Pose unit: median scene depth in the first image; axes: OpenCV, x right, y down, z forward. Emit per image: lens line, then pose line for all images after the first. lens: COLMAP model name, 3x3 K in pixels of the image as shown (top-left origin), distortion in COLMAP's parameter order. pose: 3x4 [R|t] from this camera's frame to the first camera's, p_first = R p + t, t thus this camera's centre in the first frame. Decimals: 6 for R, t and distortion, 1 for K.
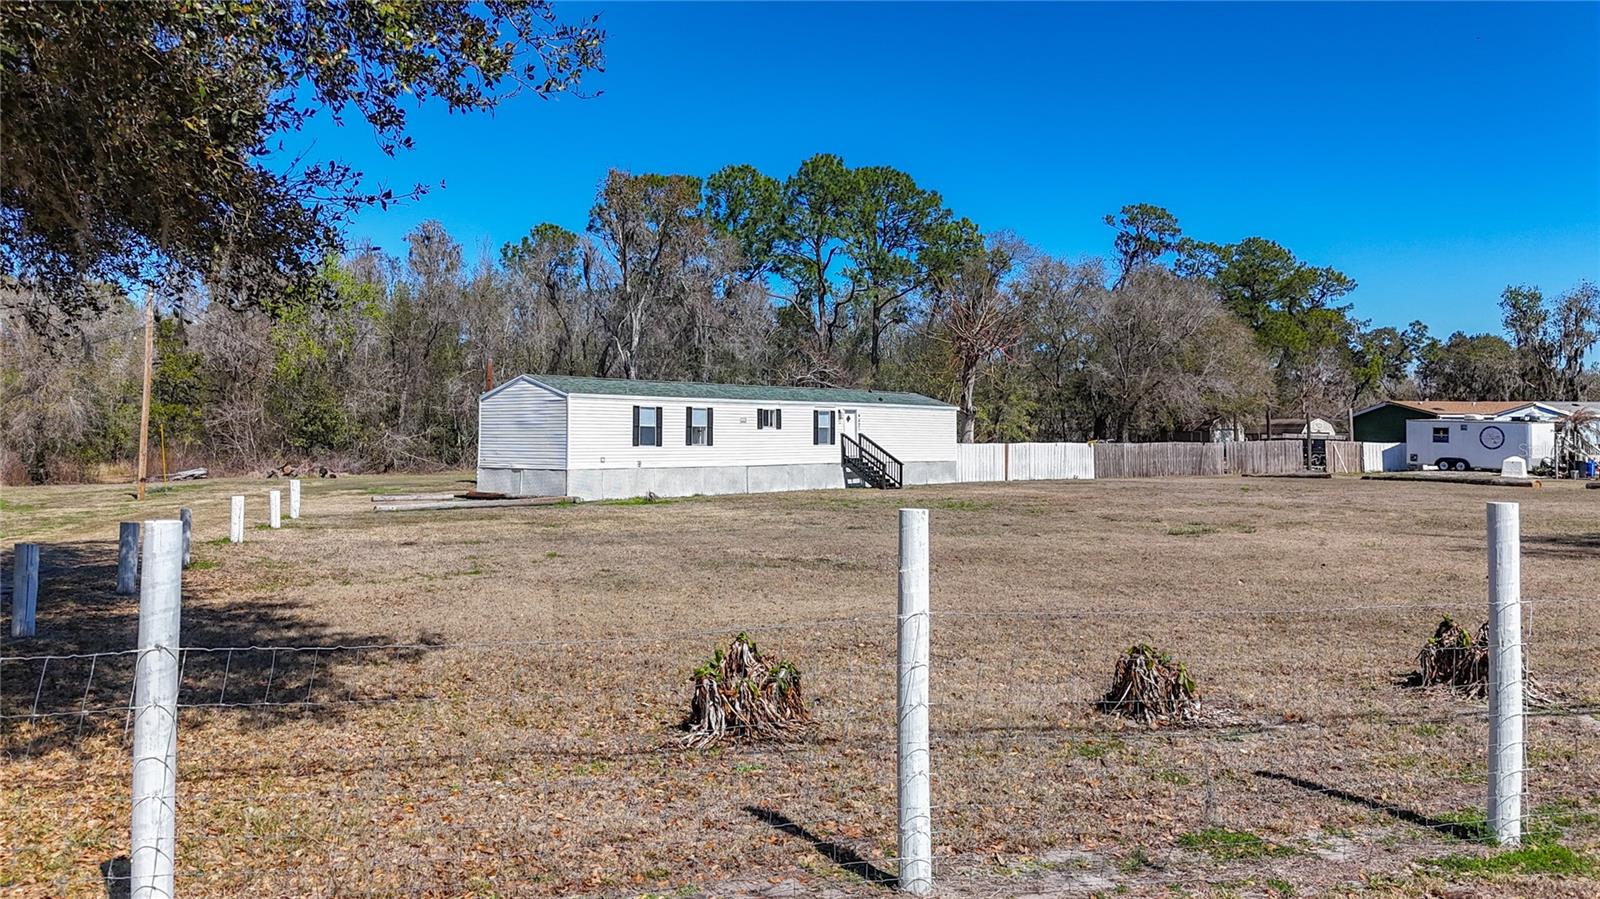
lens RADIAL K [[1190.9, 0, 707.6], [0, 1190.9, 445.8], [0, 0, 1]] dist [0.139184, -0.001271]
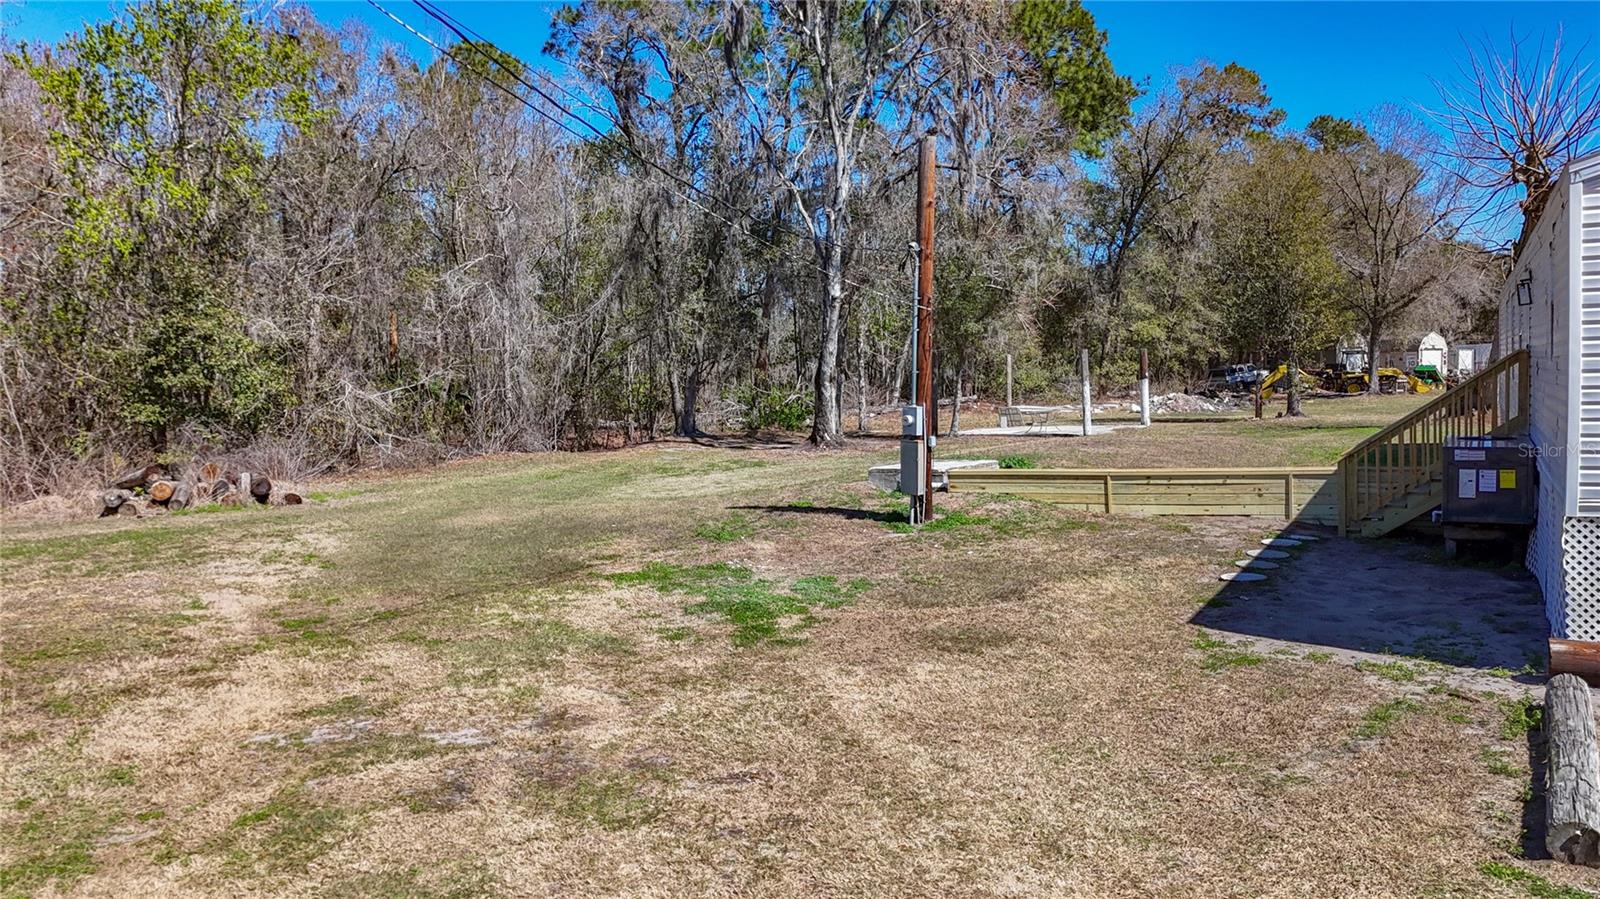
lens RADIAL K [[1243.2, 0, 816.7], [0, 1243.2, 453.5], [0, 0, 1]] dist [0.044764, -0.002549]
pose [[0.963060, -0.049705, 0.264662, -0.321136], [0.035890, 0.997741, 0.056785, -0.008385], [-0.266886, -0.045188, 0.962668, 0.718115]]
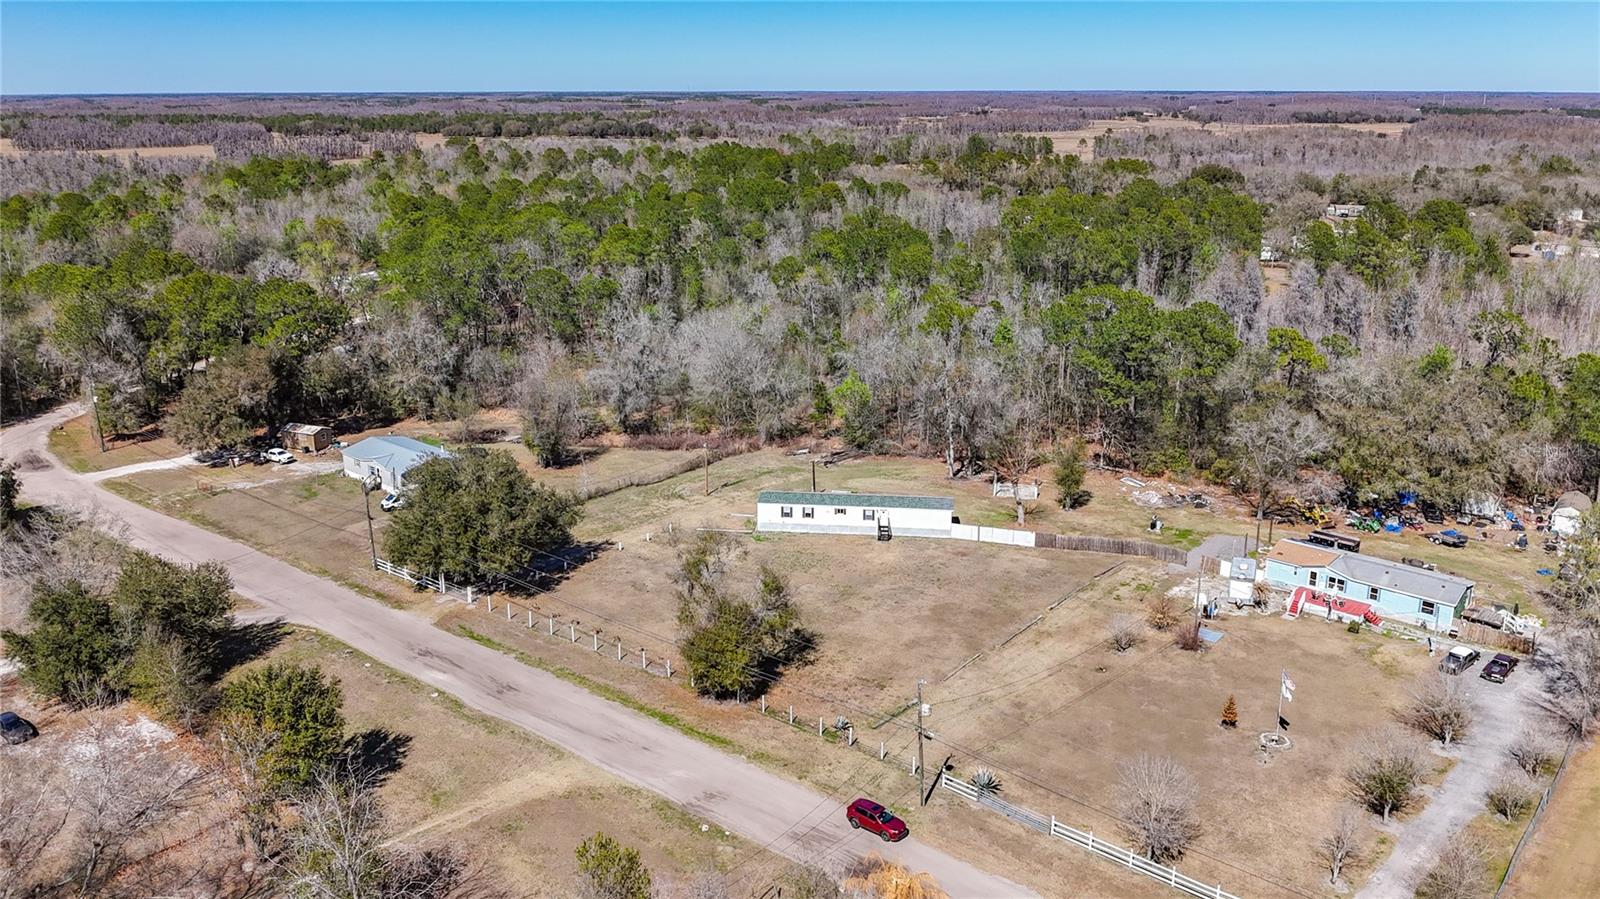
lens RADIAL K [[1209.1, 0, 800.0], [0, 1209.1, 449.5], [0, 0, 1]] dist [0.075969, -0.002330]
pose [[0.610045, 0.220453, -0.761082, 2.262037], [-0.007859, 0.962153, 0.272395, -0.996627], [0.792328, -0.160192, 0.588690, -0.888657]]
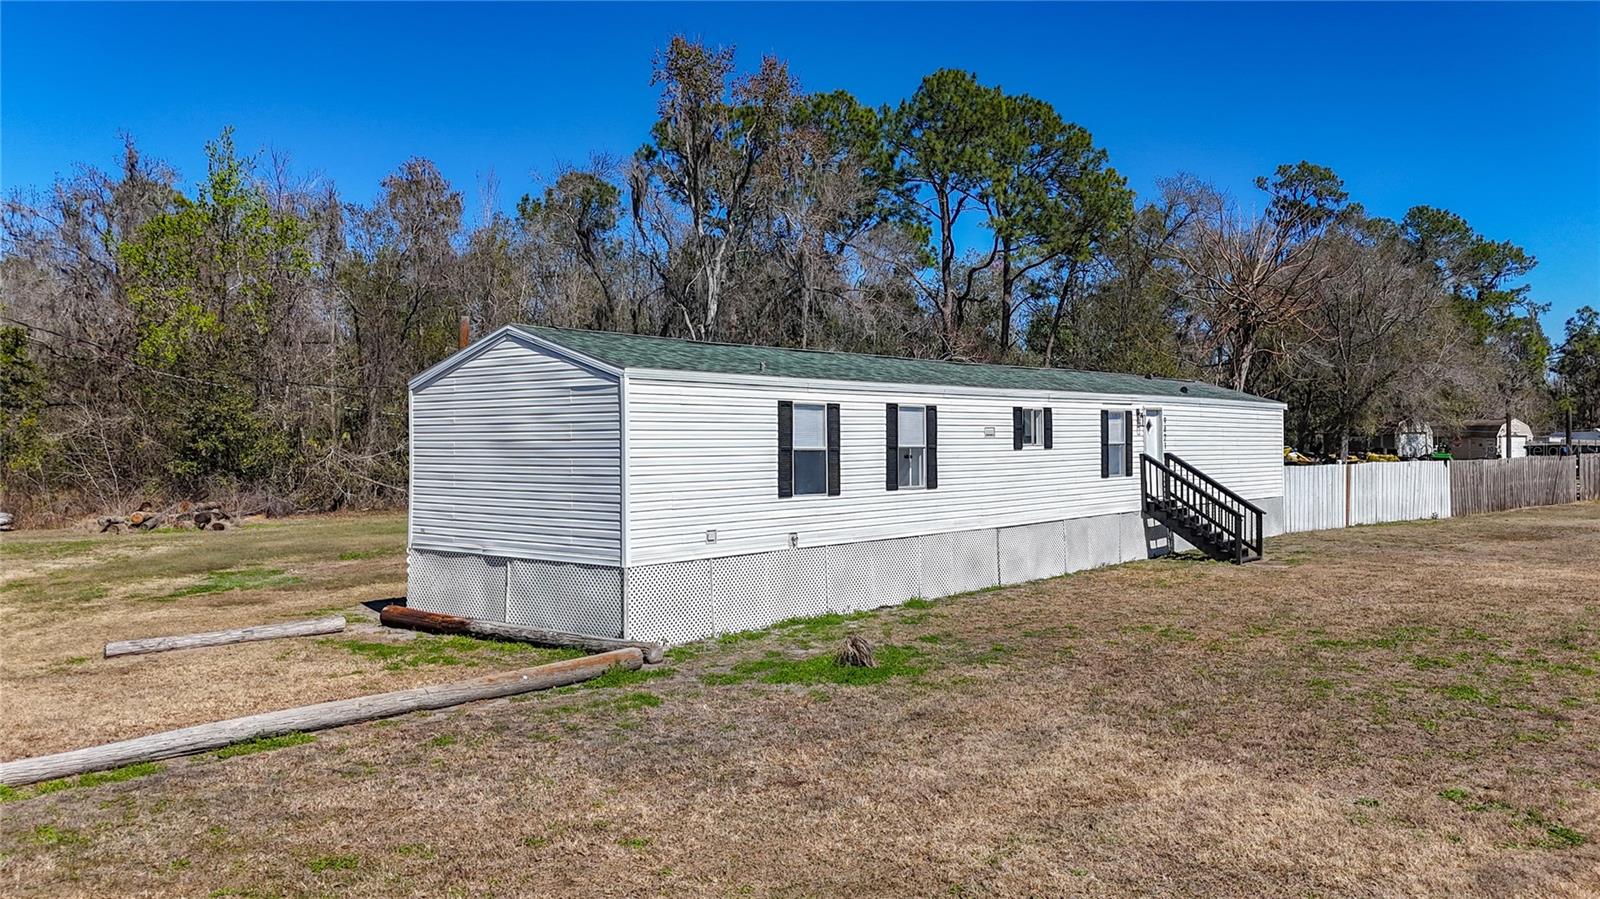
lens RADIAL K [[1196.1, 0, 800.0], [0, 1196.1, 449.5], [0, 0, 1]] dist [0.046587, -0.008044]
pose [[0.998940, -0.008532, 0.045239, -0.062396], [0.008543, 0.999964, -0.000063, -0.013915], [-0.045237, 0.000449, 0.998976, 0.490888]]
